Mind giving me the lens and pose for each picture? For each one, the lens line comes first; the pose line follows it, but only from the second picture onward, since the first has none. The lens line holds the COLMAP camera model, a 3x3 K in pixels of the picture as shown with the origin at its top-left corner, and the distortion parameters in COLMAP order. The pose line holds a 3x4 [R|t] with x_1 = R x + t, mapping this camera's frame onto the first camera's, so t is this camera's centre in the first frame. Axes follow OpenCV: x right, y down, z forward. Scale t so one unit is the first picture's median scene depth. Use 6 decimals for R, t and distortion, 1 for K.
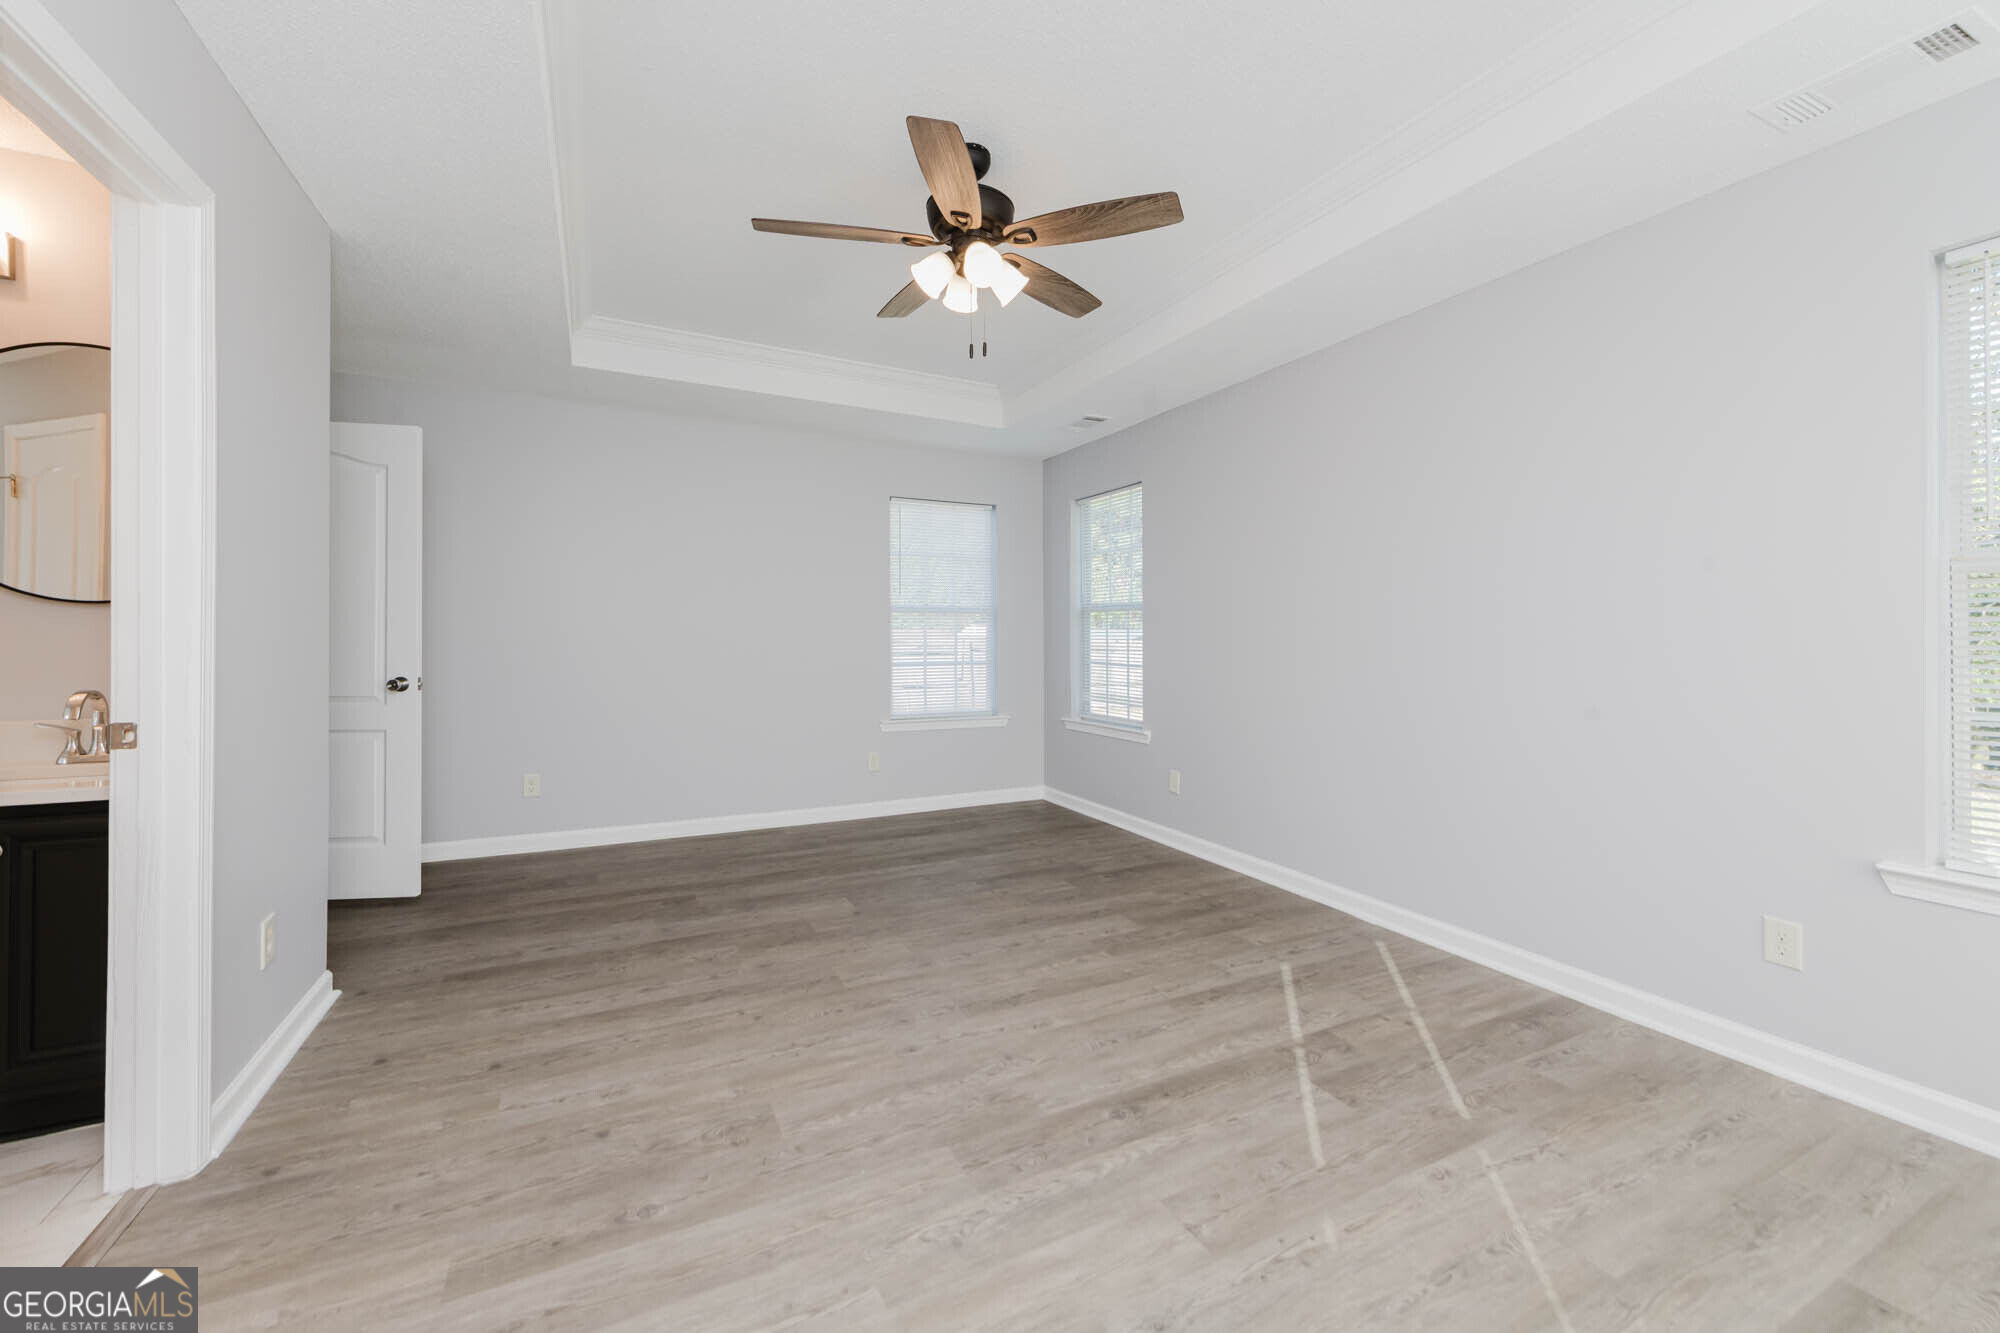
lens RADIAL K [[787.8, 0, 1014.3], [0, 787.8, 629.9], [0, 0, 1]] dist [0.010171, -0.000559]
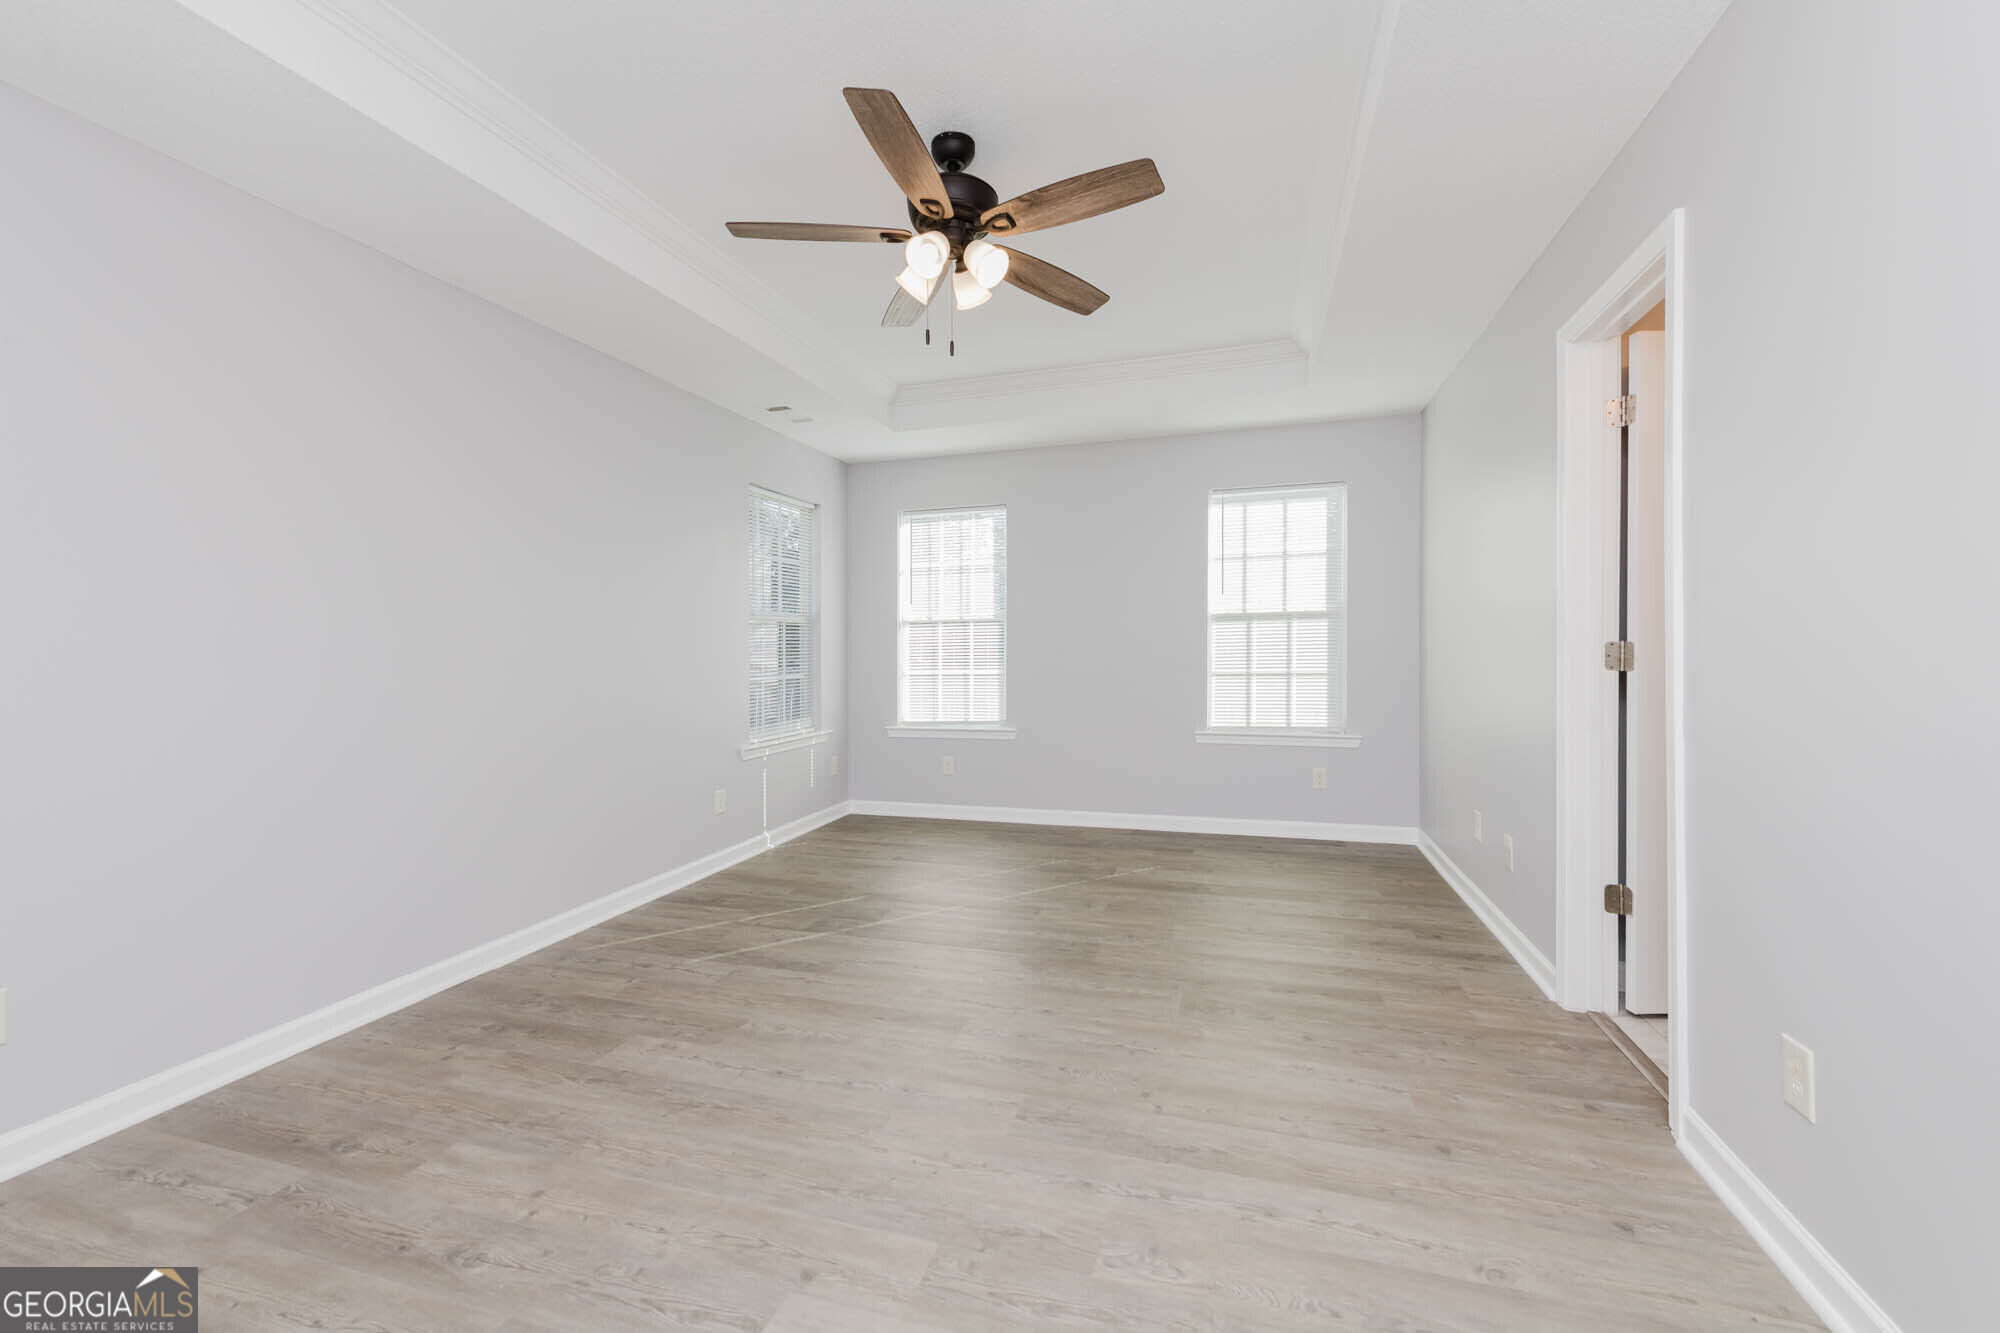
lens RADIAL K [[800.8, 0, 1000.0], [0, 800.8, 666.5], [0, 0, 1]] dist [0.016632, -0.007770]
pose [[-0.713880, -0.012684, 0.700153, -0.733363], [0.003721, 0.999753, 0.021905, 0.015339], [-0.700258, 0.018243, -0.713657, 1.554577]]
